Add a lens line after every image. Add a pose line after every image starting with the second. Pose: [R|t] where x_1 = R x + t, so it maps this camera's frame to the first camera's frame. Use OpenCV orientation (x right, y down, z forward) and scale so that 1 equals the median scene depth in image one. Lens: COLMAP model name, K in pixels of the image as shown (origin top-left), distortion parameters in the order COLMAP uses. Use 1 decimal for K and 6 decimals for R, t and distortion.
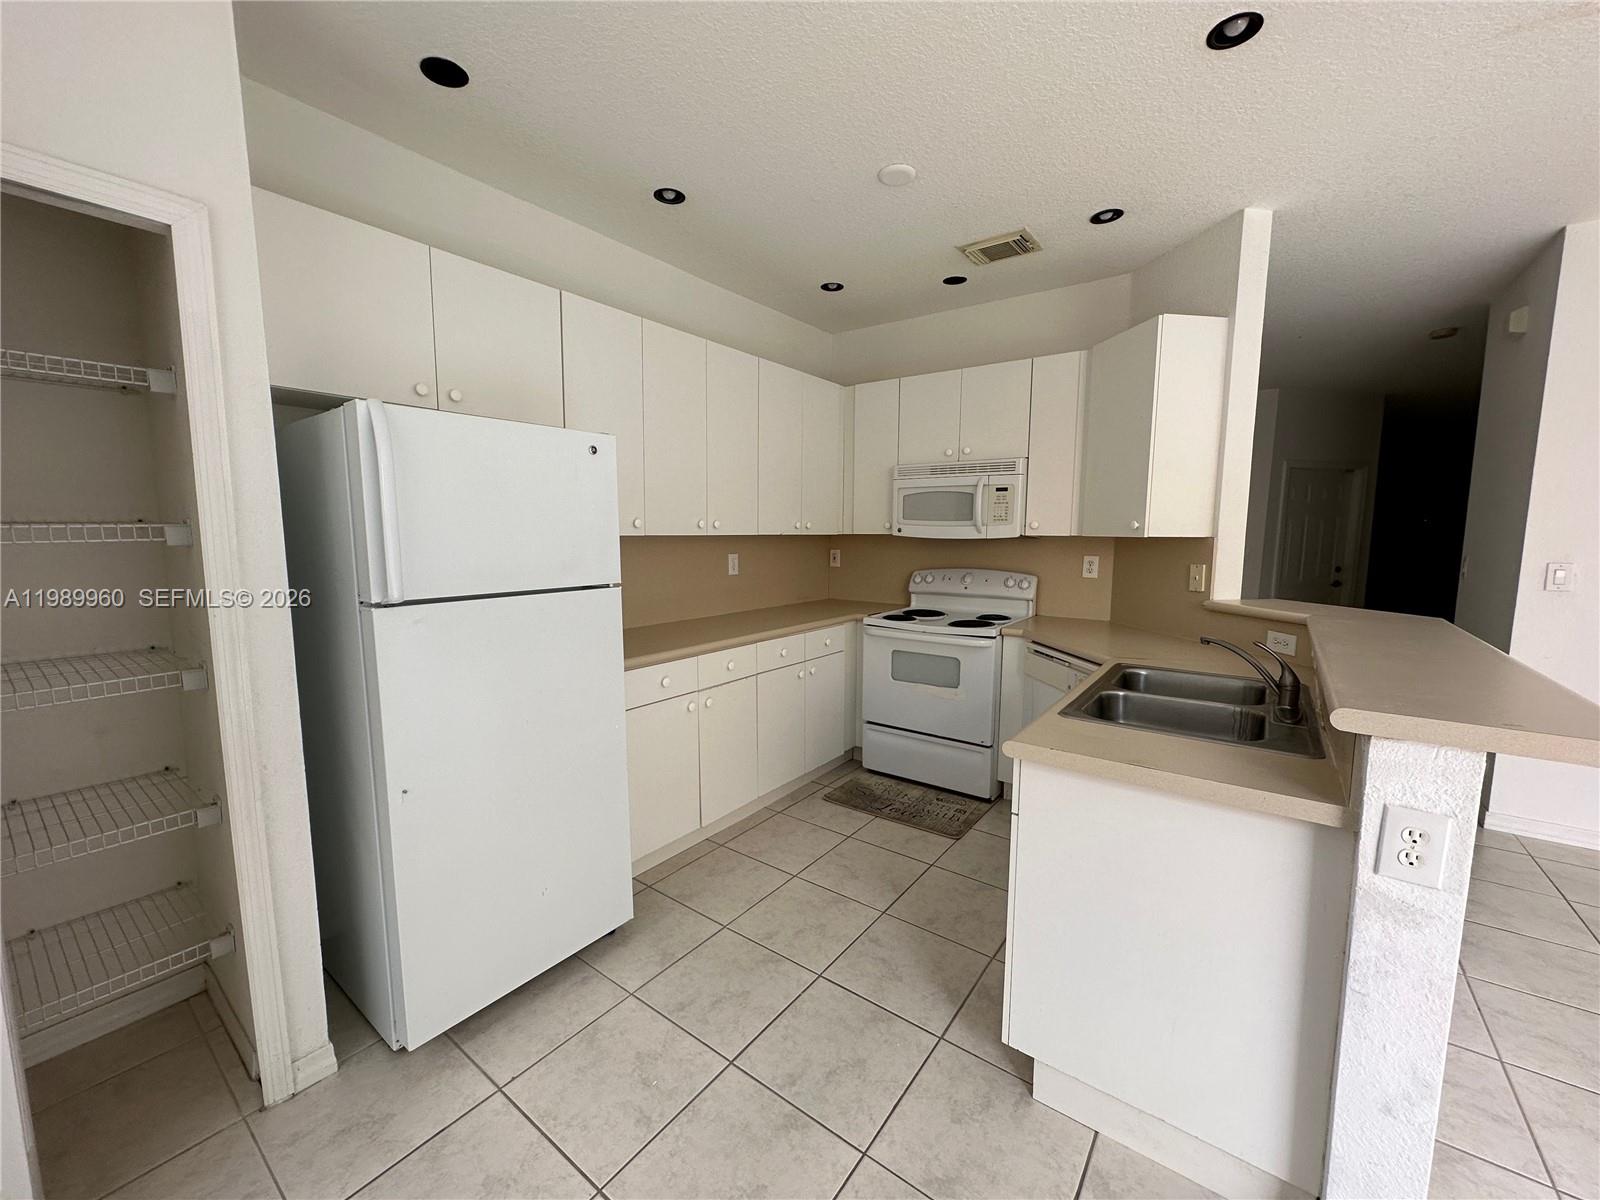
lens RADIAL K [[633.1, 0, 797.3], [0, 633.1, 600.7], [0, 0, 1]] dist [-0.005449, 0.000552]
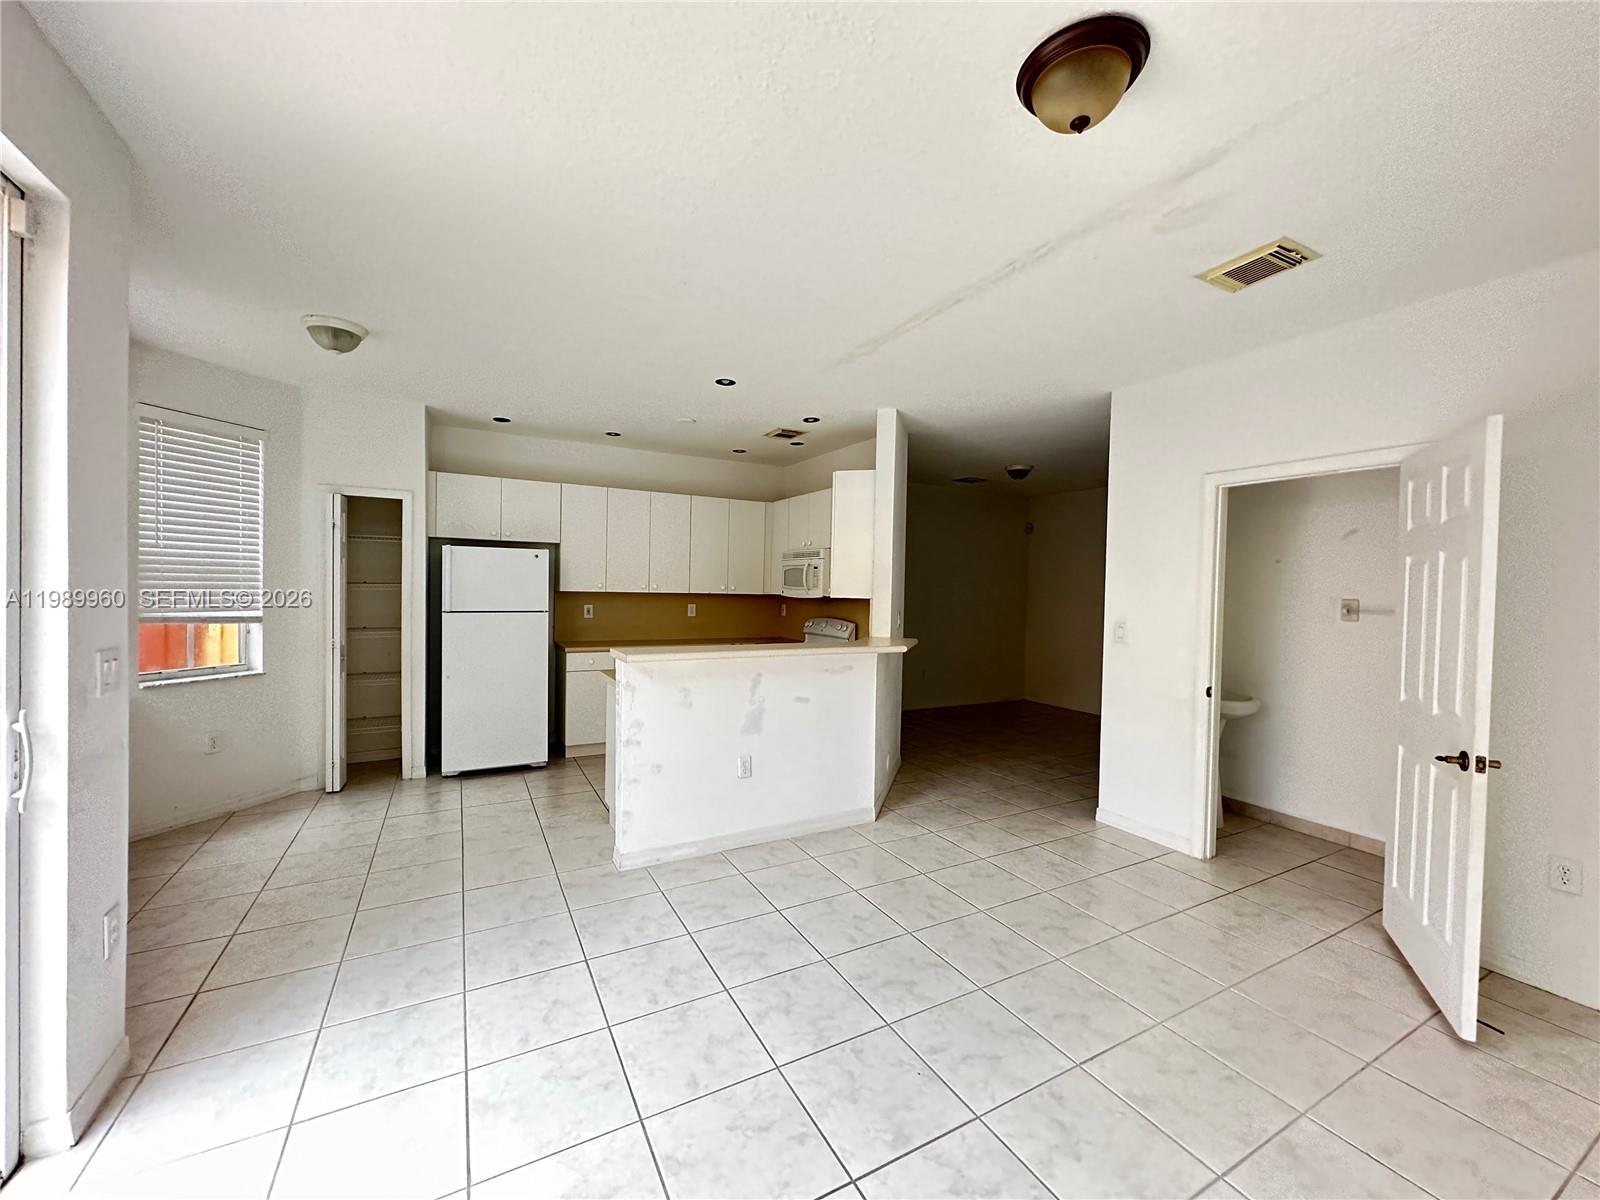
lens RADIAL K [[633.1, 0, 801.5], [0, 633.1, 597.7], [0, 0, 1]] dist [-0.005449, 0.000552]
pose [[0.908075, 0.022016, -0.418229, 0.962081], [-0.065551, 0.993781, -0.090015, 0.047148], [0.413646, 0.109156, 0.903870, -0.461464]]
